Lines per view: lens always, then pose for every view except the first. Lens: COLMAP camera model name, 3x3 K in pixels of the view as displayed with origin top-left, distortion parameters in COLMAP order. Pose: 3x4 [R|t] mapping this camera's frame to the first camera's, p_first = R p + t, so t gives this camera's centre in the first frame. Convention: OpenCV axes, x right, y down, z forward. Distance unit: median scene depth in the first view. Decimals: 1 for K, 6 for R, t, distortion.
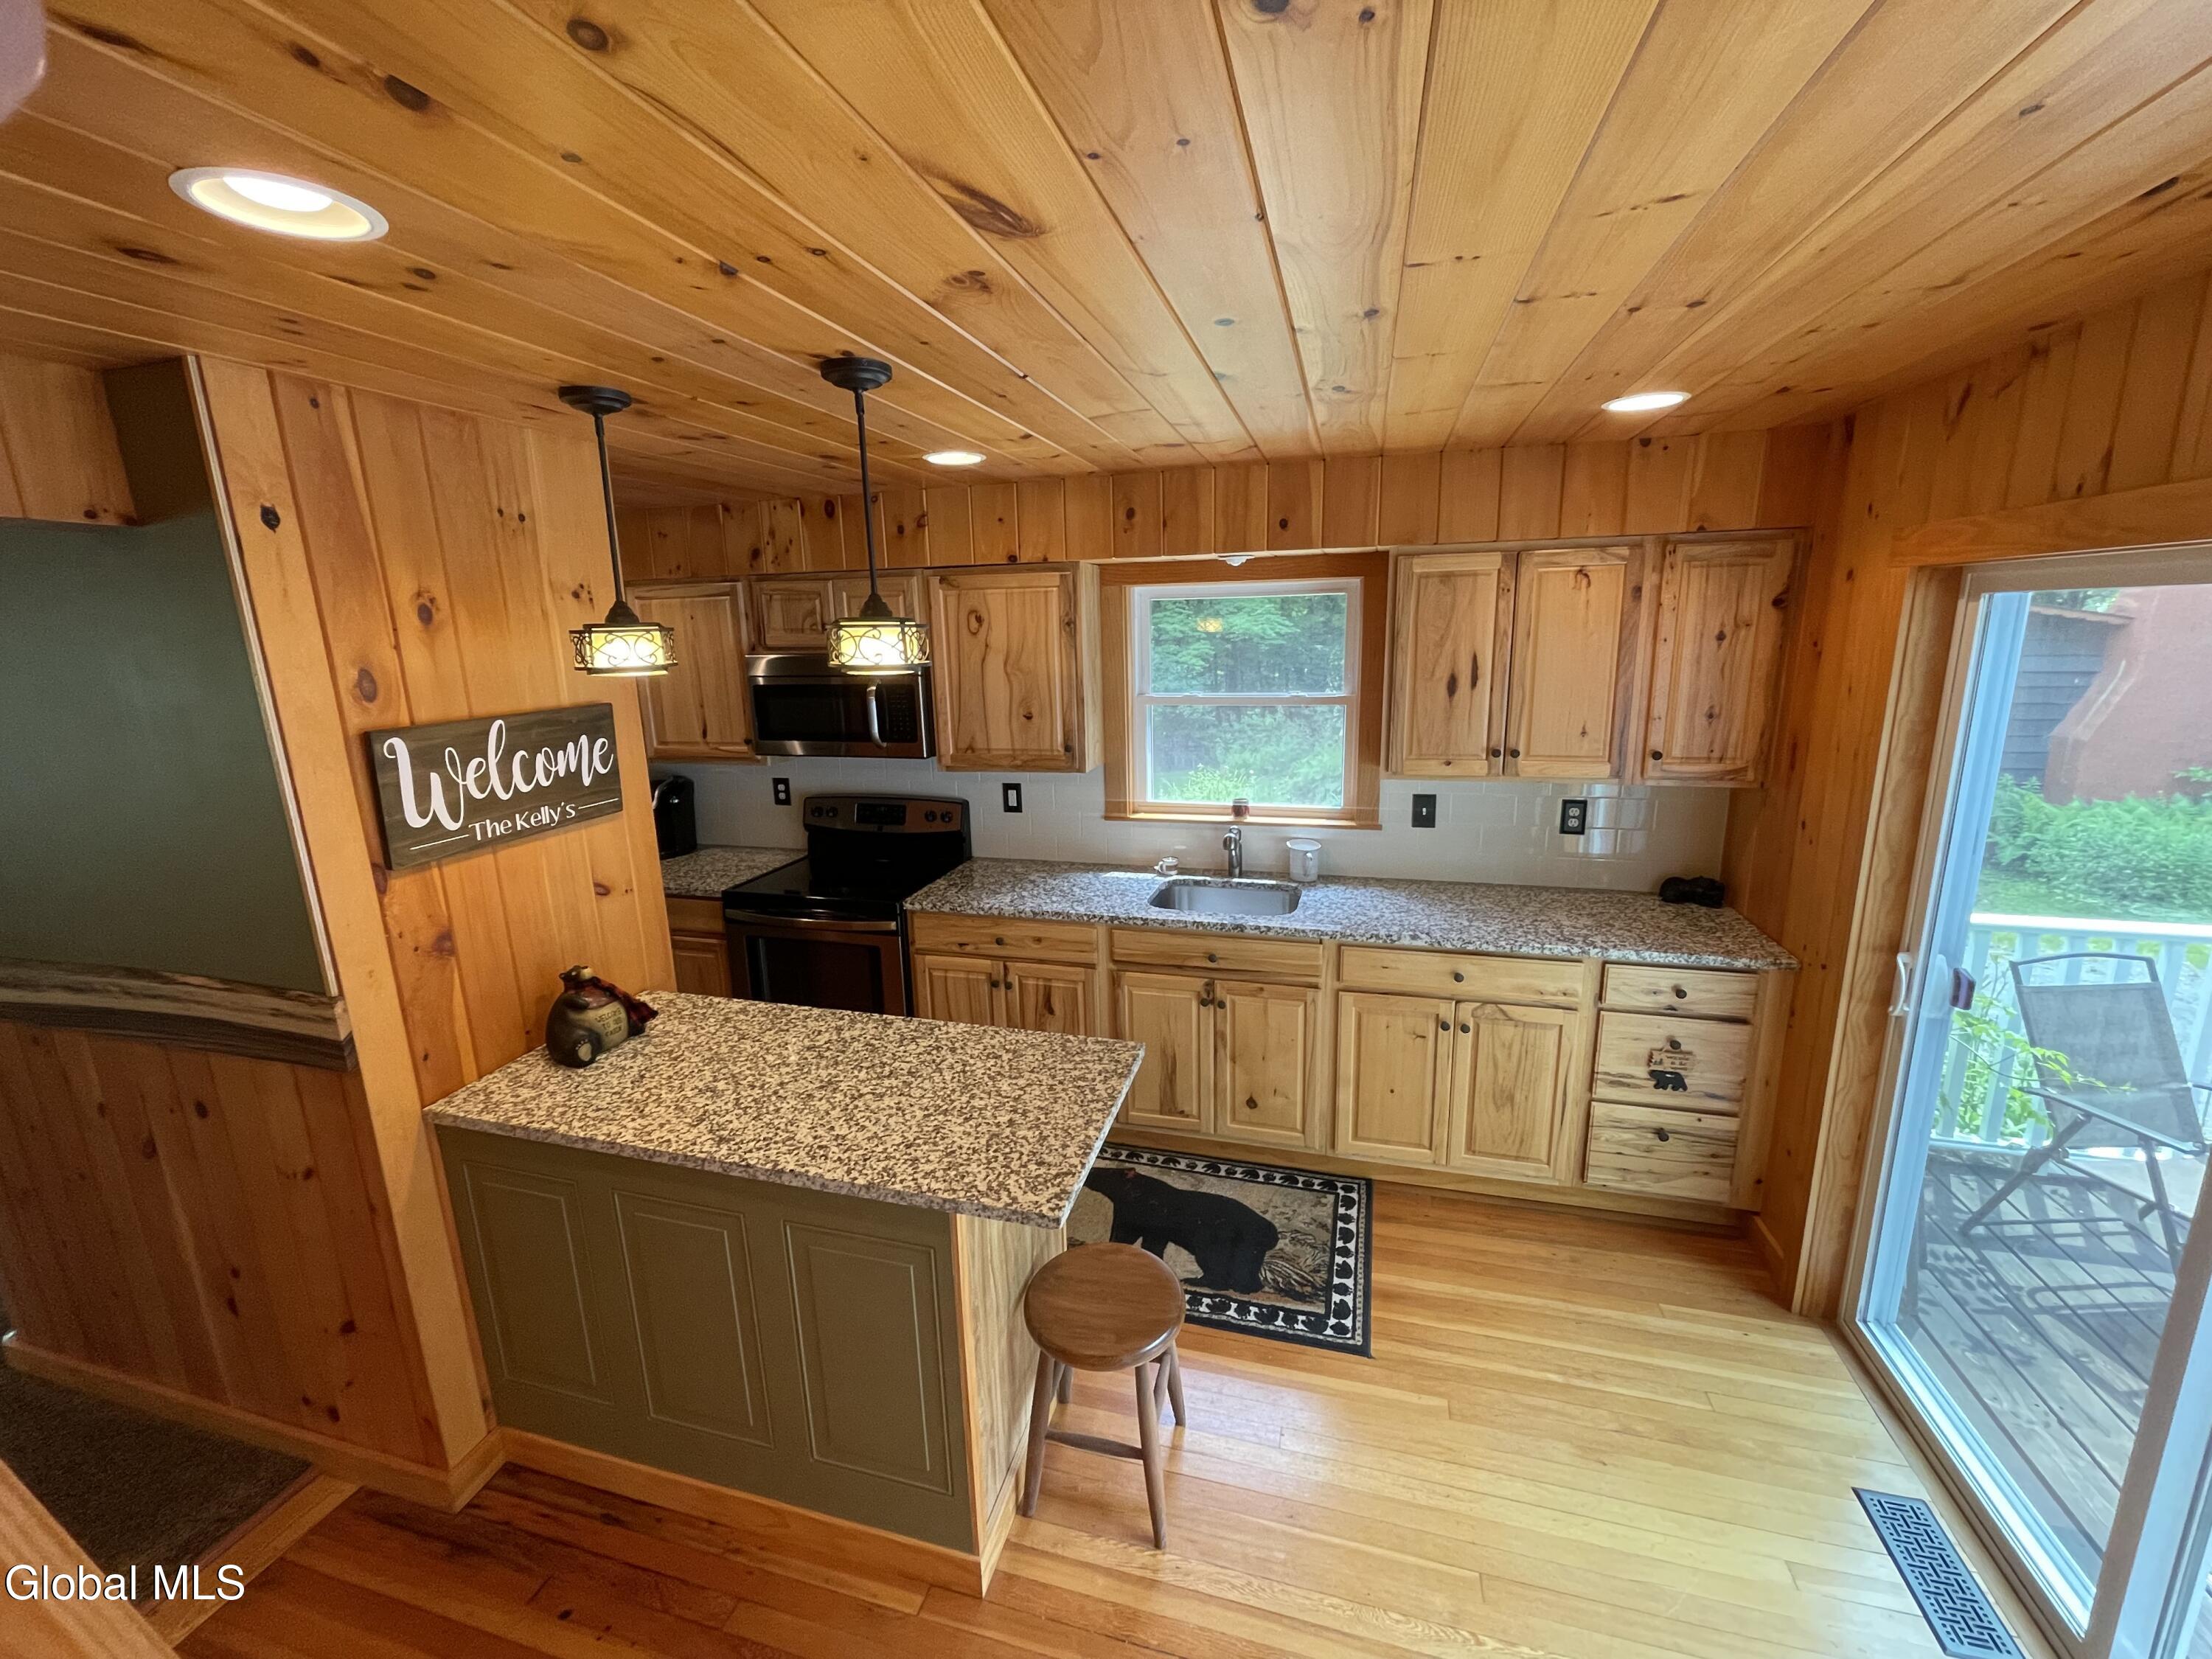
lens RADIAL K [[892.7, 0, 1104.3], [0, 892.7, 820.6], [0, 0, 1]] dist [-0.001762, -0.001144]
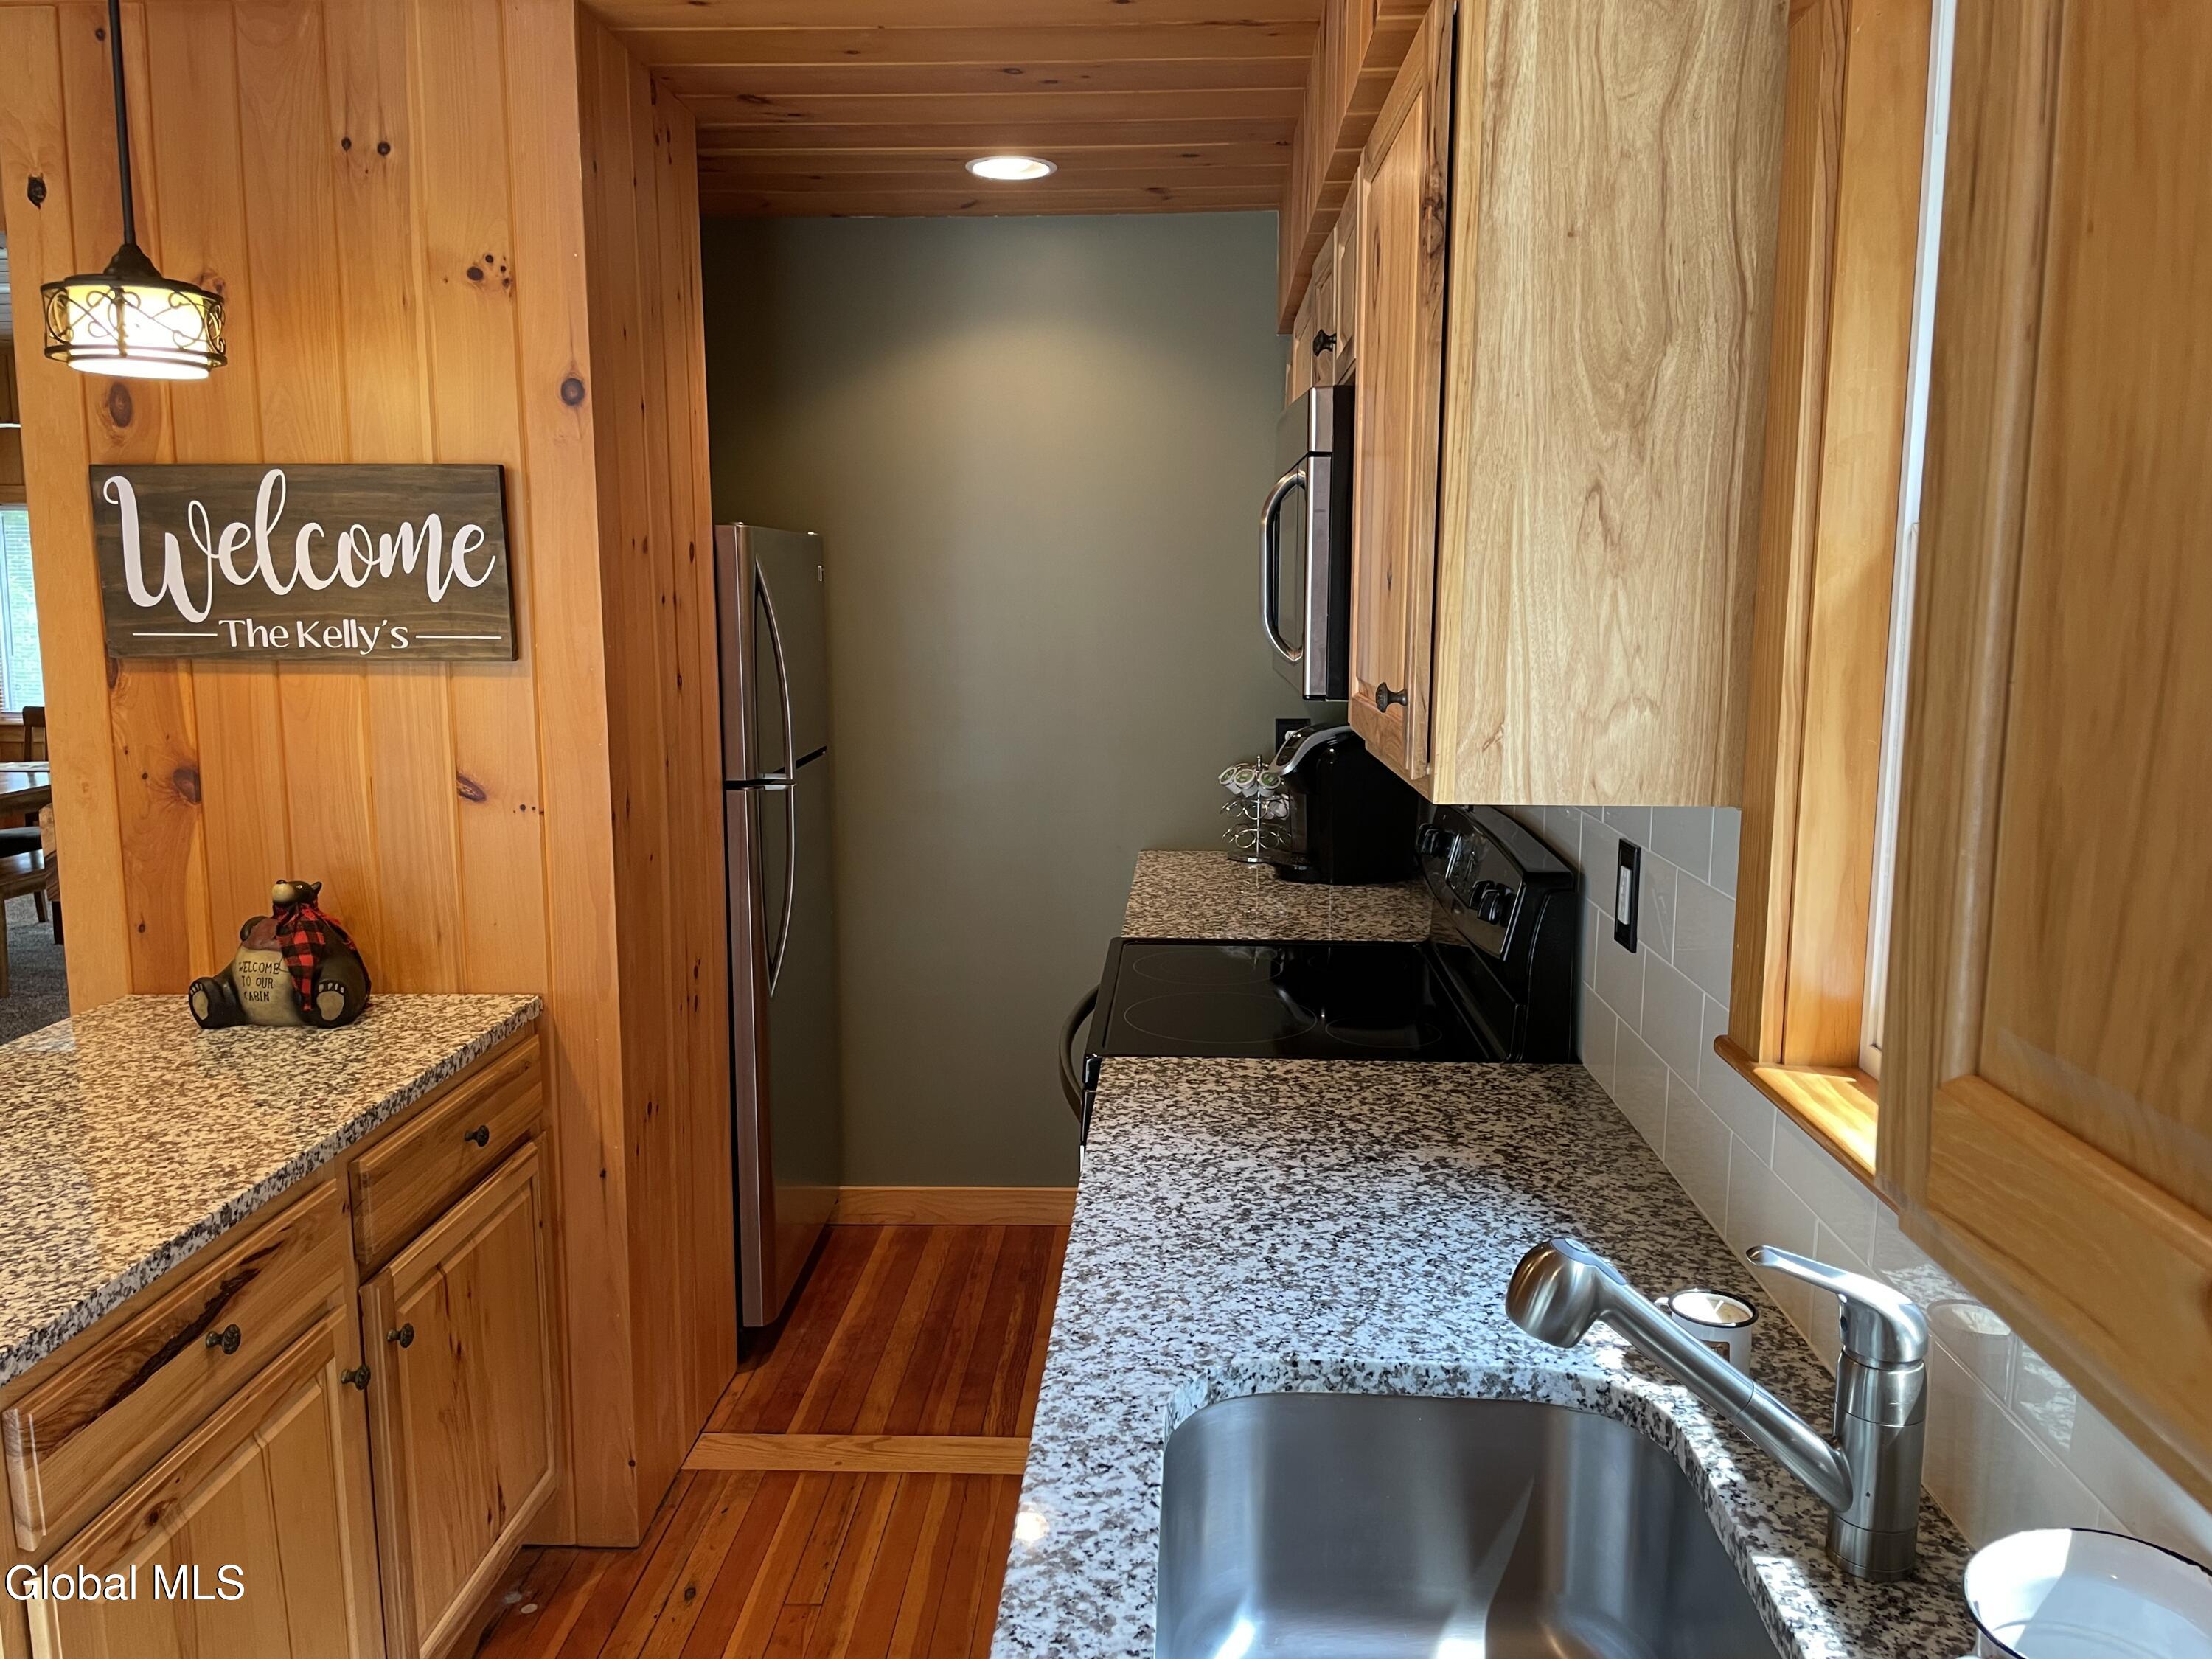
lens RADIAL K [[1682.2, 0, 1113.0], [0, 1682.2, 824.1], [0, 0, 1]] dist [0.055137, -0.057701]
pose [[0.237118, 0.168124, -0.956823, 0.691319], [-0.217645, 0.969070, 0.116339, -0.139346], [0.946787, 0.180662, 0.266375, 1.292044]]
